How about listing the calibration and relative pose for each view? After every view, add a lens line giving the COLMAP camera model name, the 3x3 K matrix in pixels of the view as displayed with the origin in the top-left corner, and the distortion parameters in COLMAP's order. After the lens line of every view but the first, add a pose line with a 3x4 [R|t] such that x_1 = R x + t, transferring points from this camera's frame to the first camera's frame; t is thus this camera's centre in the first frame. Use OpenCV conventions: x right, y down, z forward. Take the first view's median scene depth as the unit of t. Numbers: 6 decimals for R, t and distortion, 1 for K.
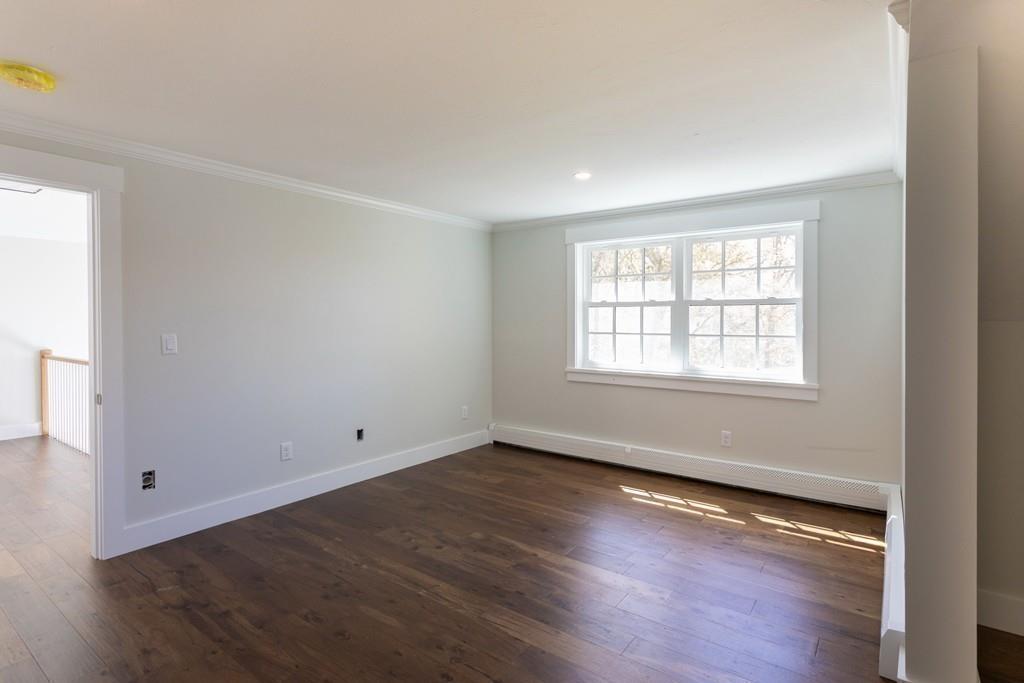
lens RADIAL K [[513.2, 0, 513.2], [0, 513.2, 326.4], [0, 0, 1]] dist [0.000135, 0.000113]
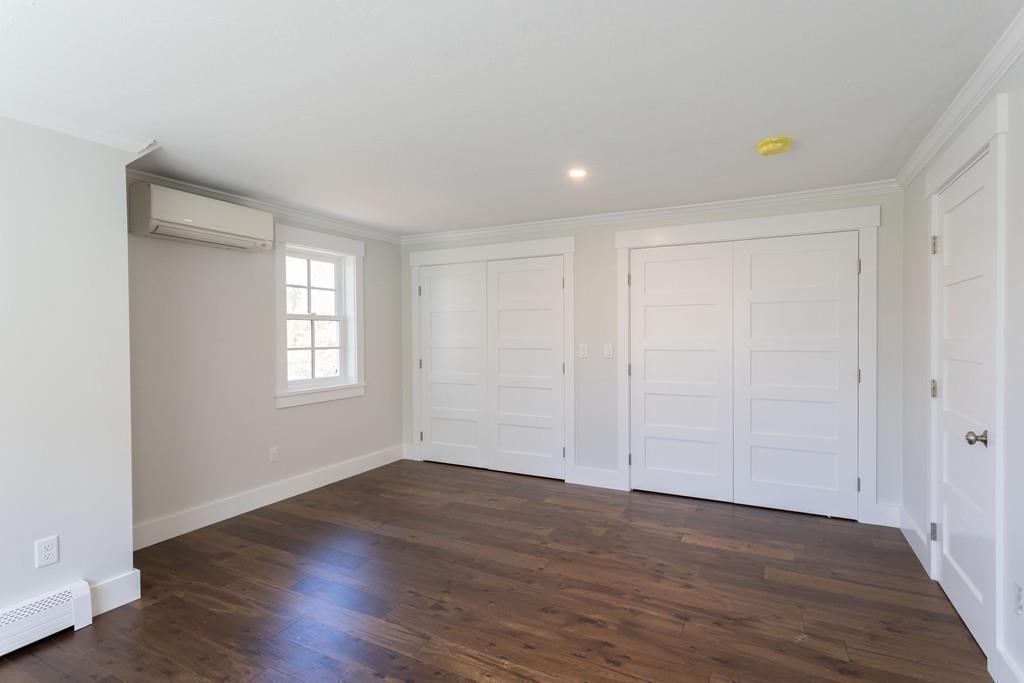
lens RADIAL K [[513.2, 0, 513.2], [0, 513.2, 326.4], [0, 0, 1]] dist [0.000135, 0.000113]
pose [[-0.986096, 0.007695, -0.166000, -0.064933], [0.007511, 0.999970, 0.001737, -0.019660], [0.166009, 0.000466, -0.986124, 1.940998]]
